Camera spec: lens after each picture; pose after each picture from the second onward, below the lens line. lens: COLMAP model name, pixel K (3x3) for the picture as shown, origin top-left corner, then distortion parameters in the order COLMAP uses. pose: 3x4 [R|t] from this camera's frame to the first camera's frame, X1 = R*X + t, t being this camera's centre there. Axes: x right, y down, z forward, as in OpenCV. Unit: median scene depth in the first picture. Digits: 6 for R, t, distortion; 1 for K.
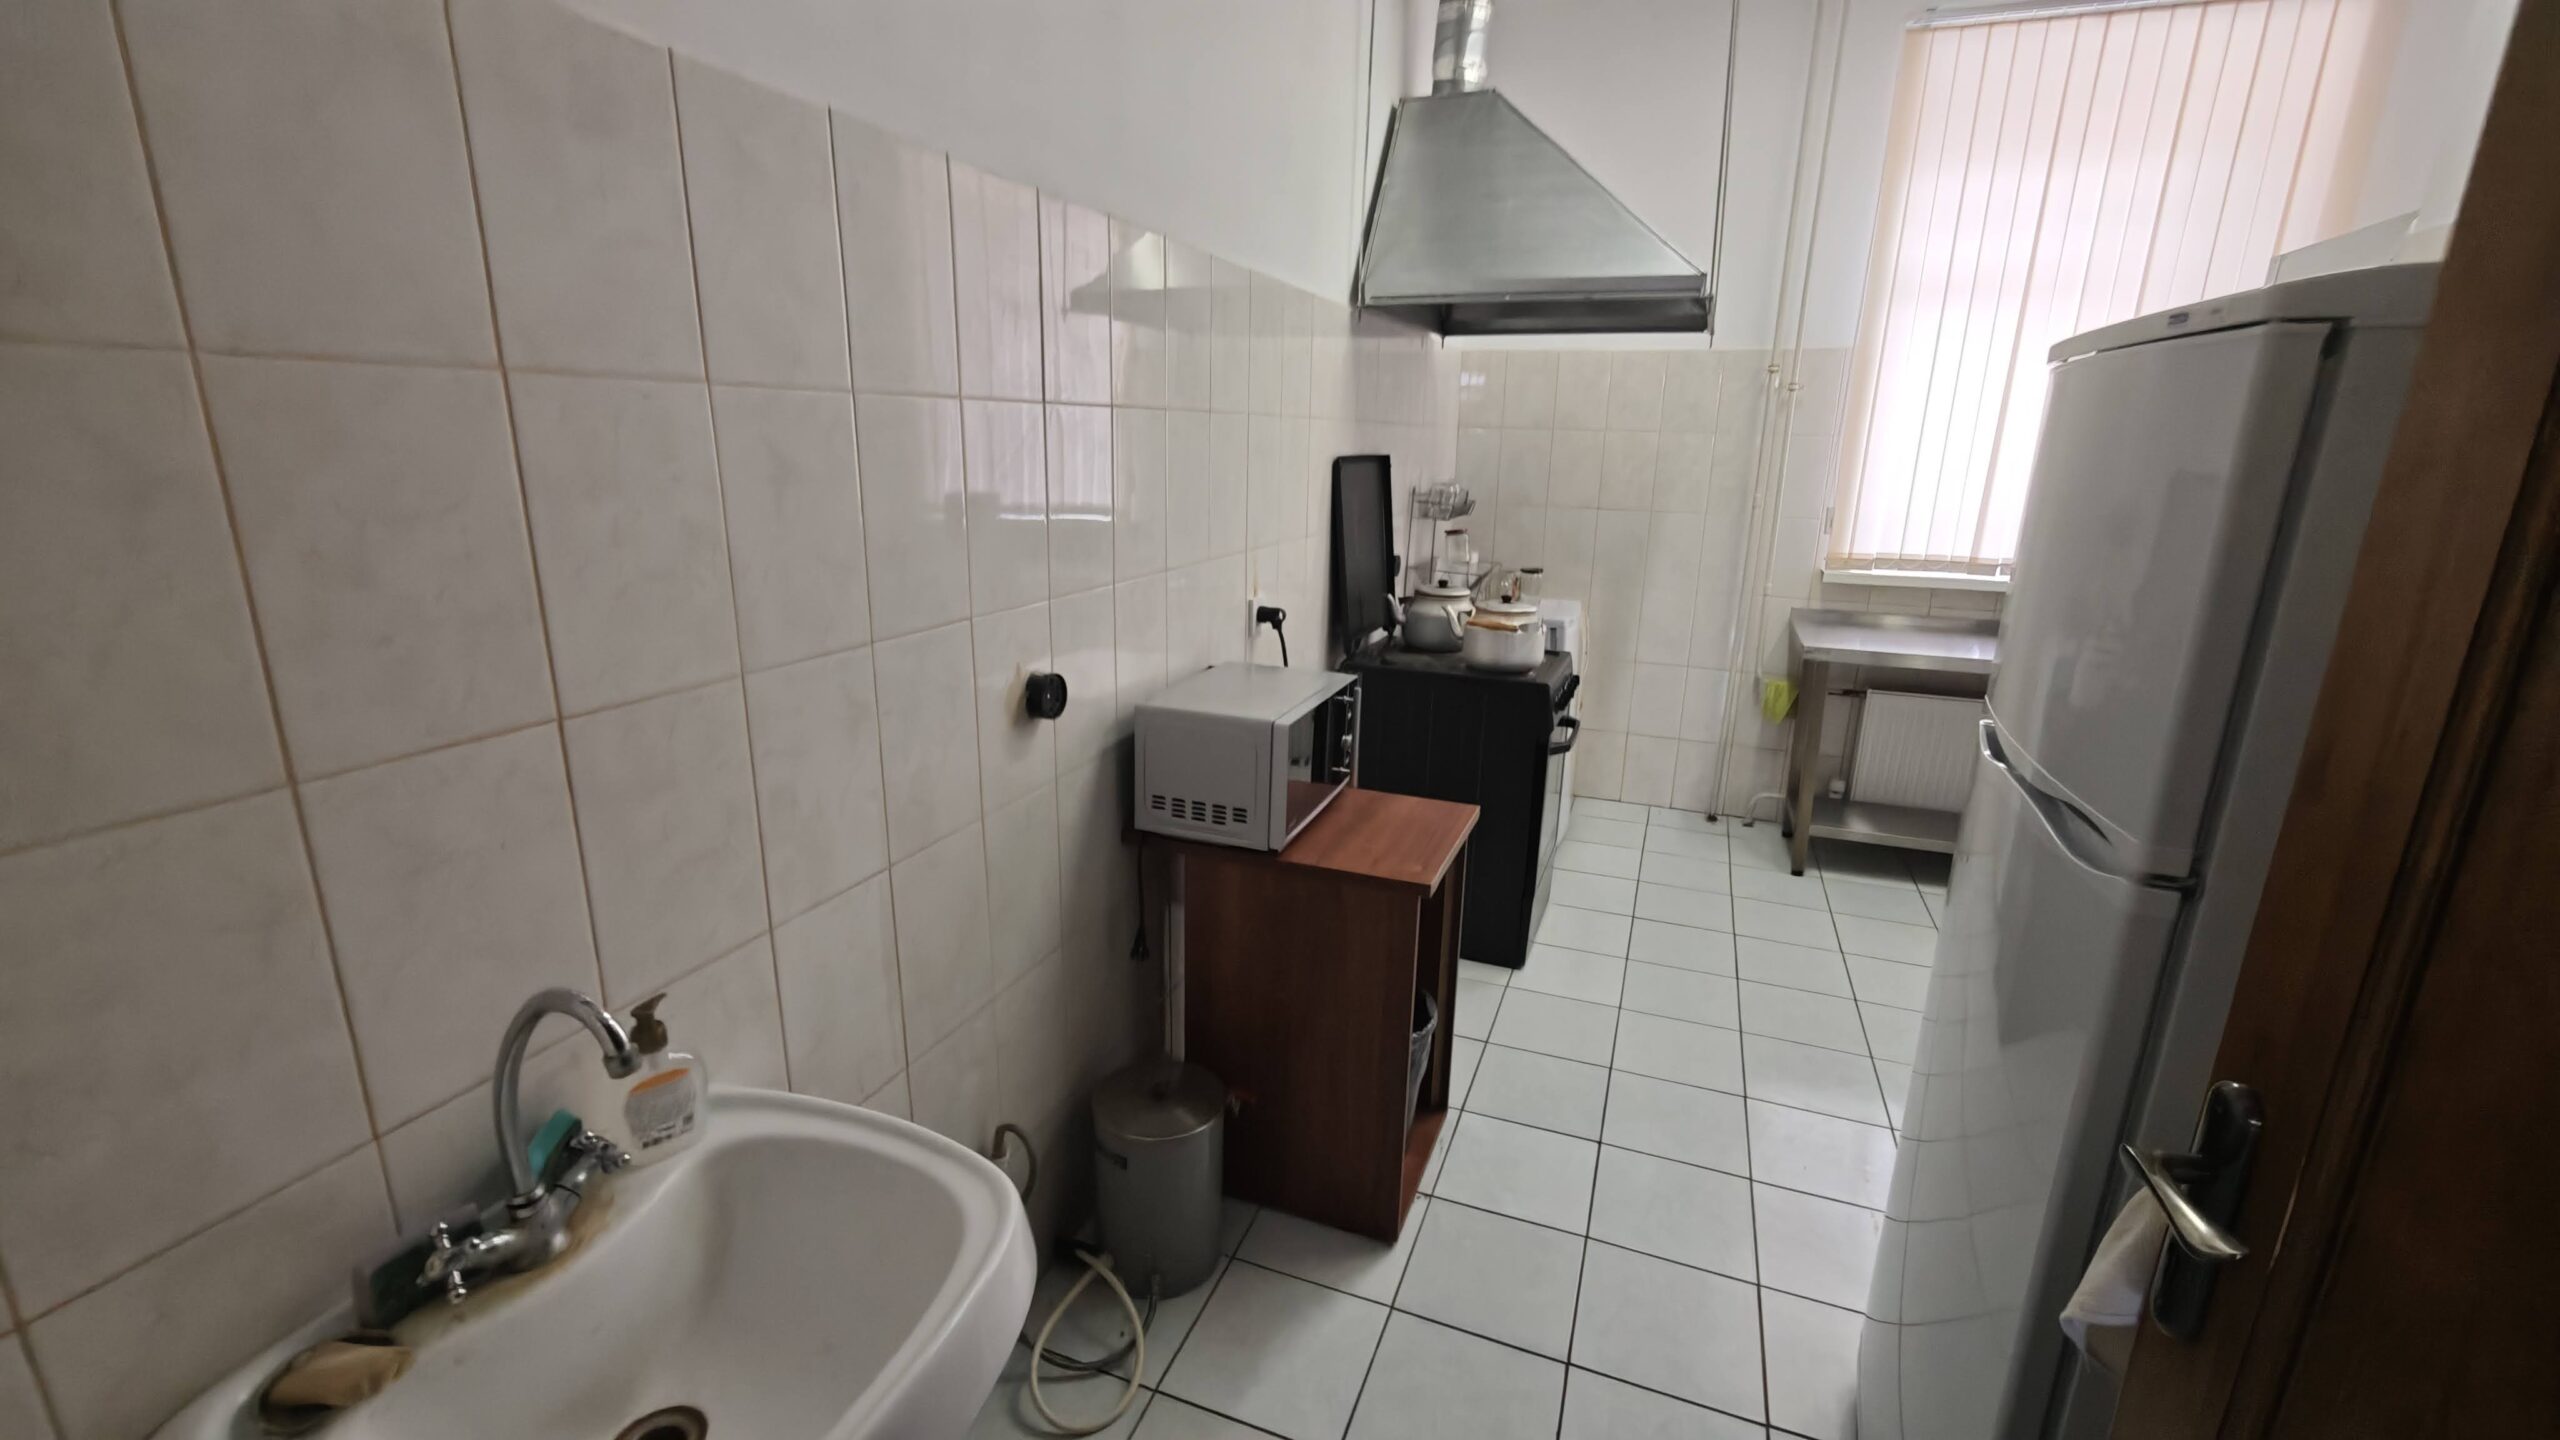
lens RADIAL K [[1061.1, 0, 1280.4], [0, 1061.1, 711.1], [0, 0, 1]] dist [0.000783, 0.000031]
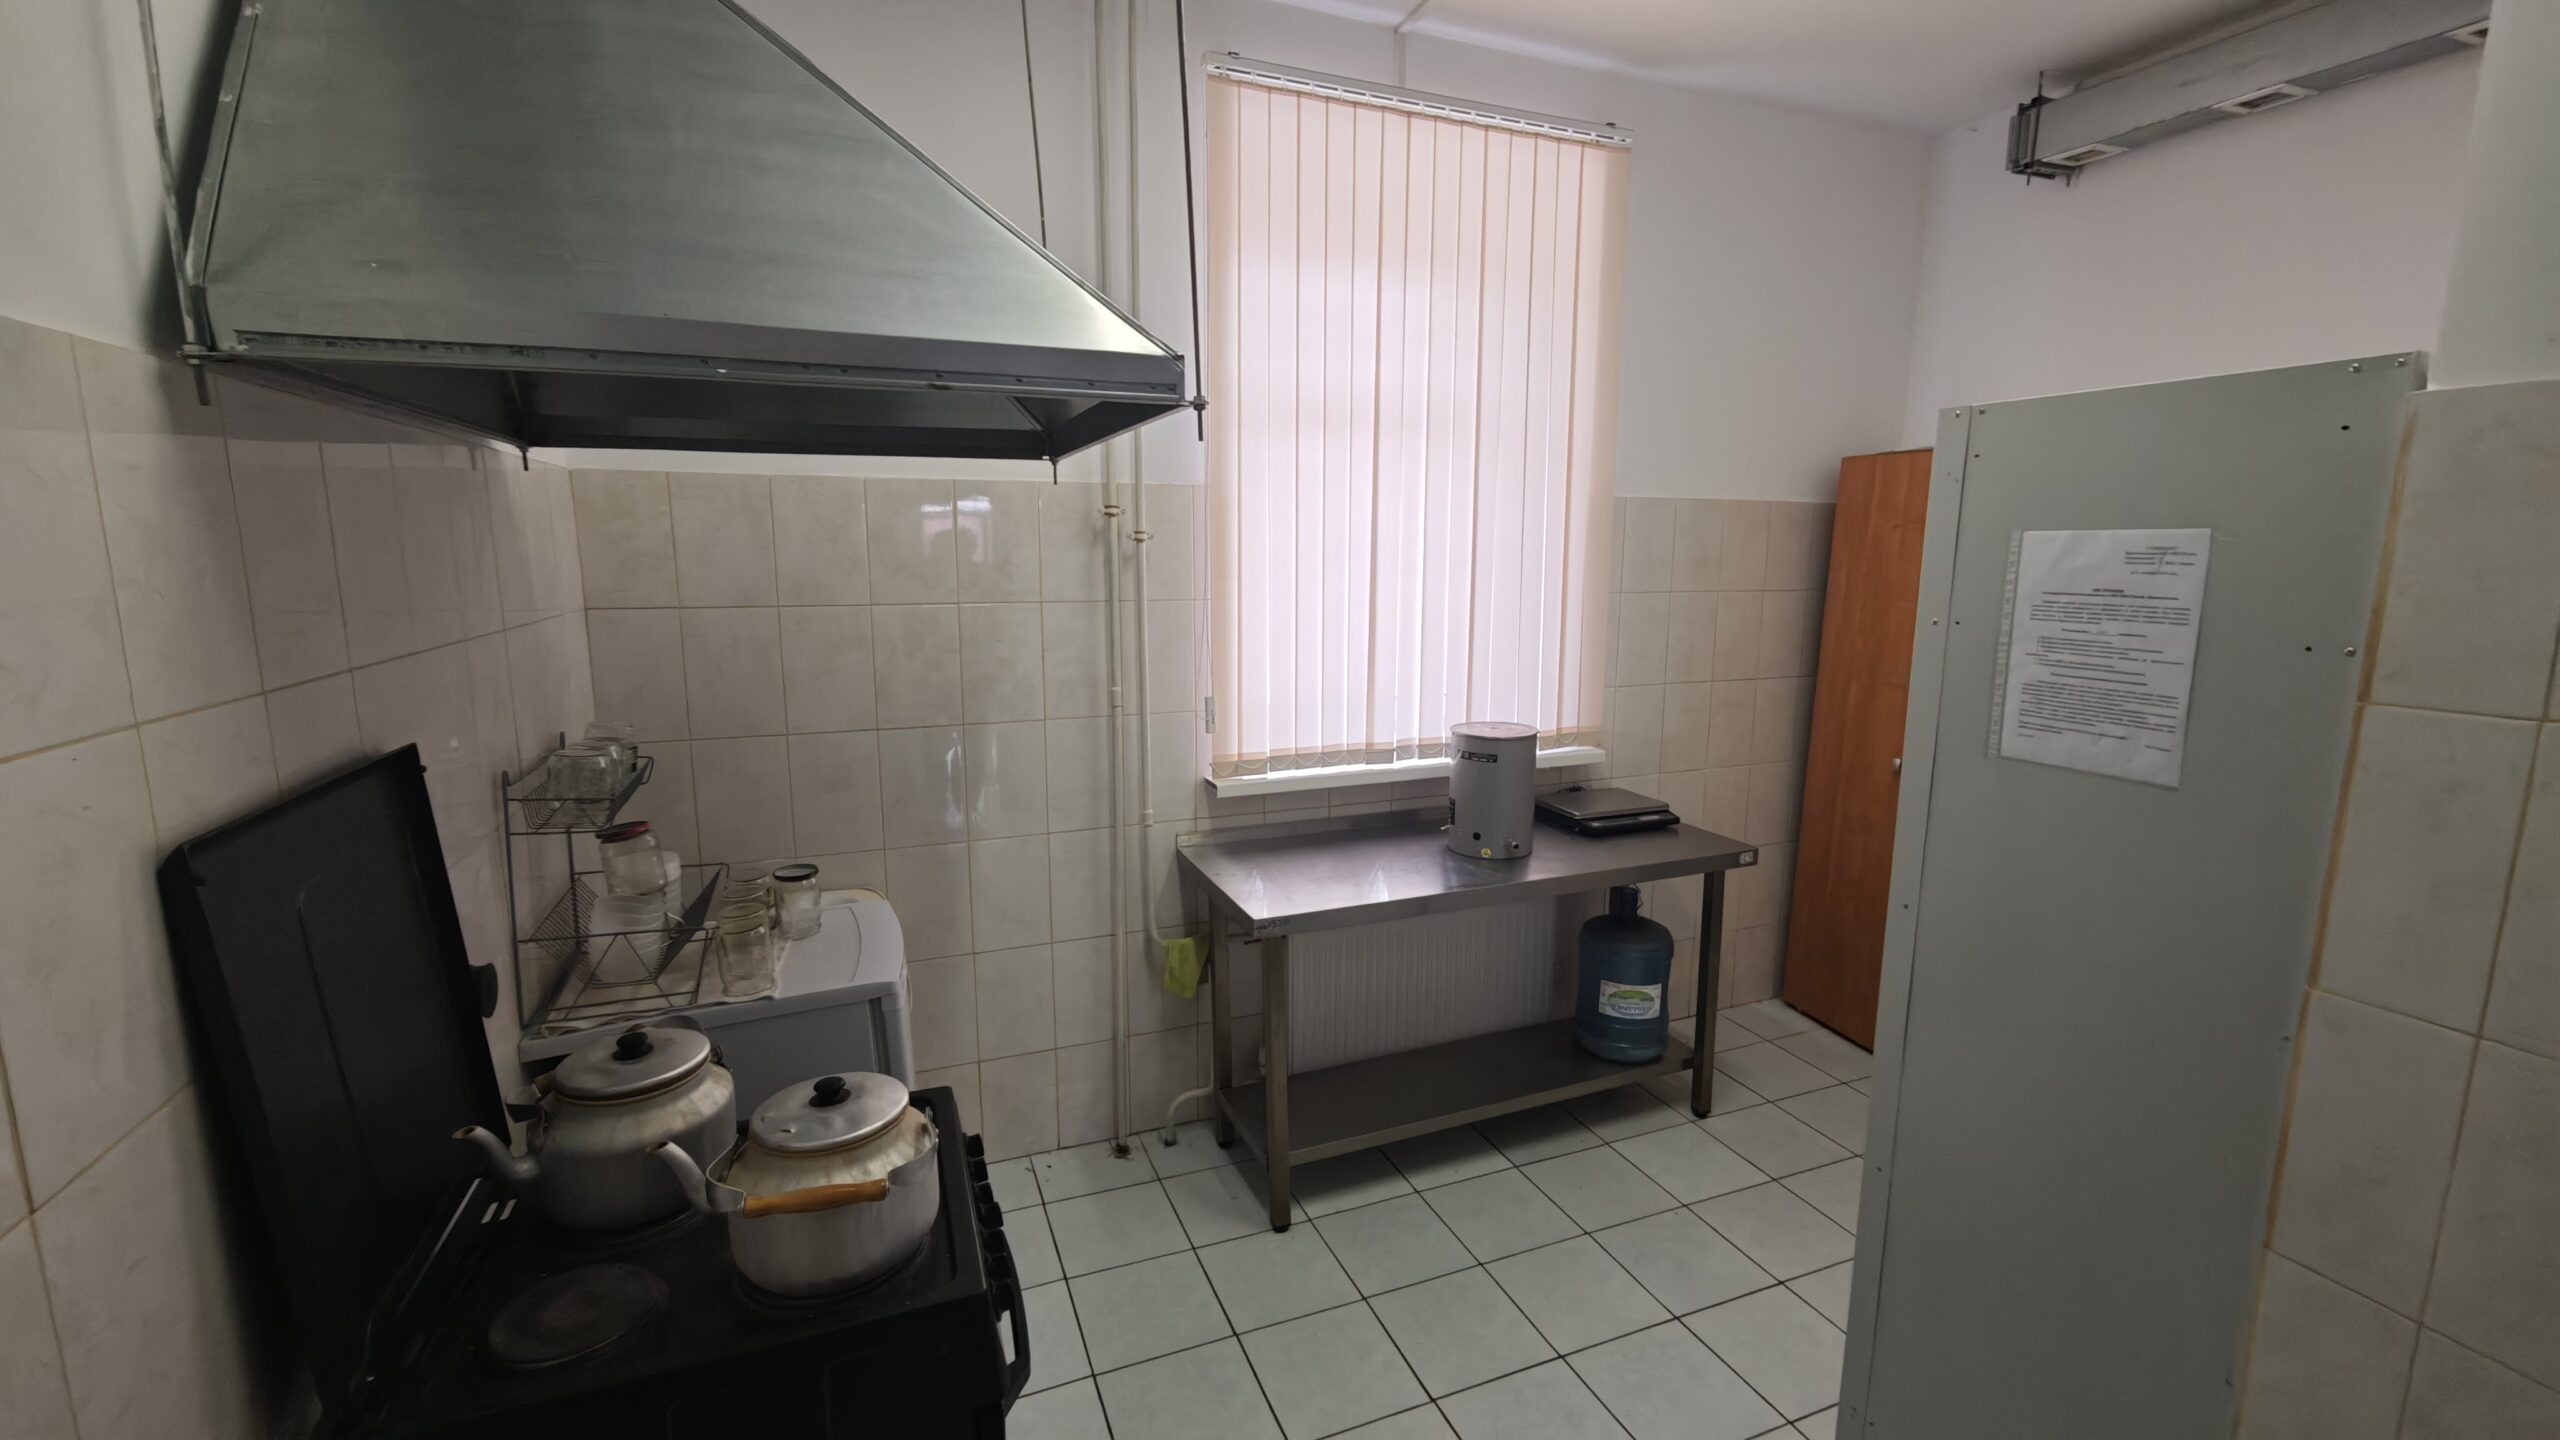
lens RADIAL K [[1061.1, 0, 1280.4], [0, 1061.1, 711.1], [0, 0, 1]] dist [0.000783, 0.000031]
pose [[0.727954, -0.127010, 0.673760, 0.065185], [0.185950, 0.982434, -0.015709, -0.165679], [-0.659929, 0.136721, 0.738784, 0.442212]]
